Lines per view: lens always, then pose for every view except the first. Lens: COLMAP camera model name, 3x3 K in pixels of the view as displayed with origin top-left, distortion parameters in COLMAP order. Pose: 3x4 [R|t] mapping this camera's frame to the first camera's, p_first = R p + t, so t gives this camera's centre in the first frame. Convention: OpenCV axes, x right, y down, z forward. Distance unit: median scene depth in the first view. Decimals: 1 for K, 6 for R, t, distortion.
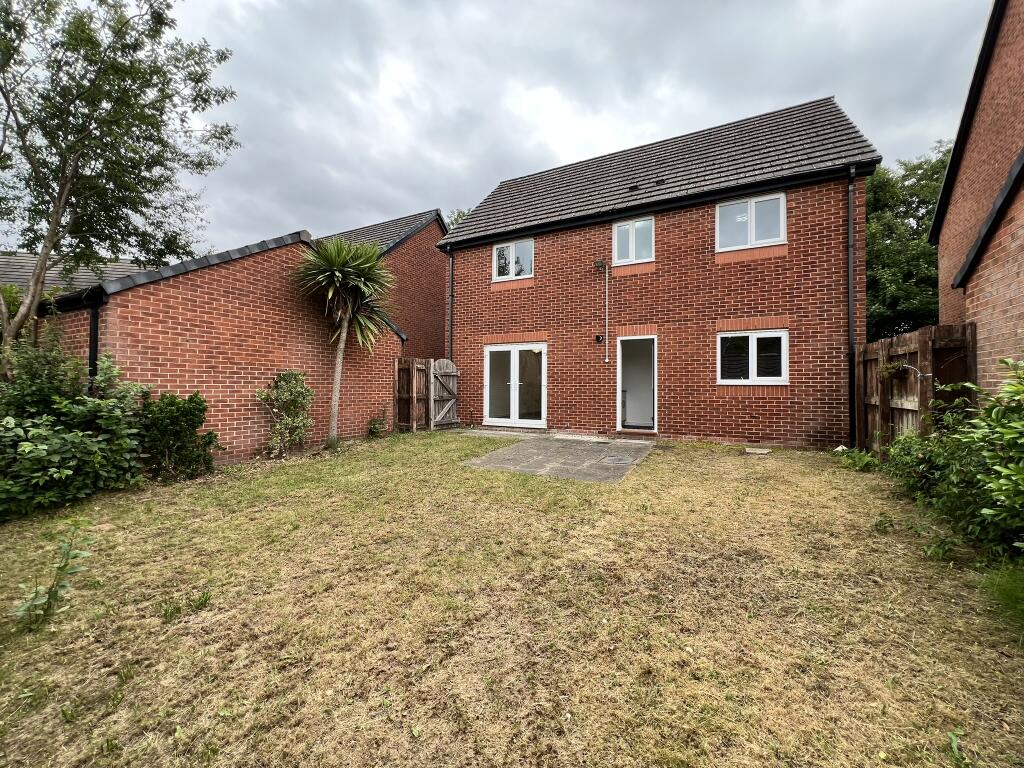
lens RADIAL K [[400.0, 0, 512.0], [0, 400.0, 384.0], [0, 0, 1]] dist [0.000050, 0.000028]
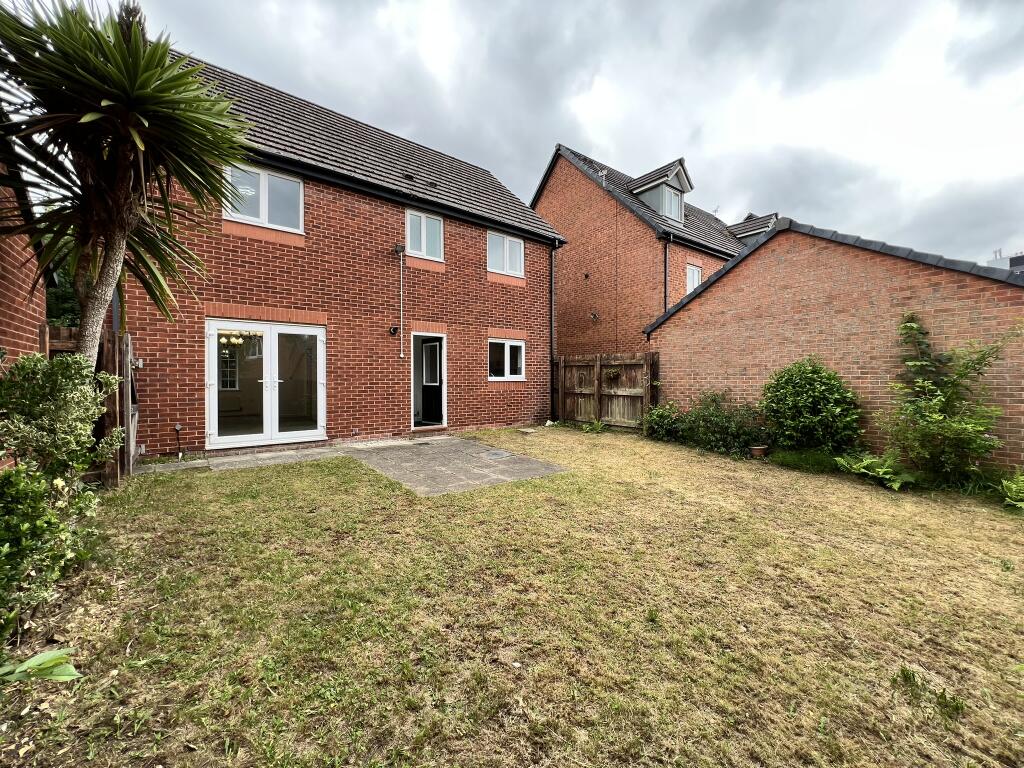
lens RADIAL K [[411.8, 0, 510.7], [0, 411.8, 380.3], [0, 0, 1]] dist [0.001499, 0.000158]
pose [[0.409825, -0.014435, 0.912050, -0.536040], [-0.009051, 0.999761, 0.019890, -0.023502], [-0.912119, -0.016406, 0.409597, 0.385386]]
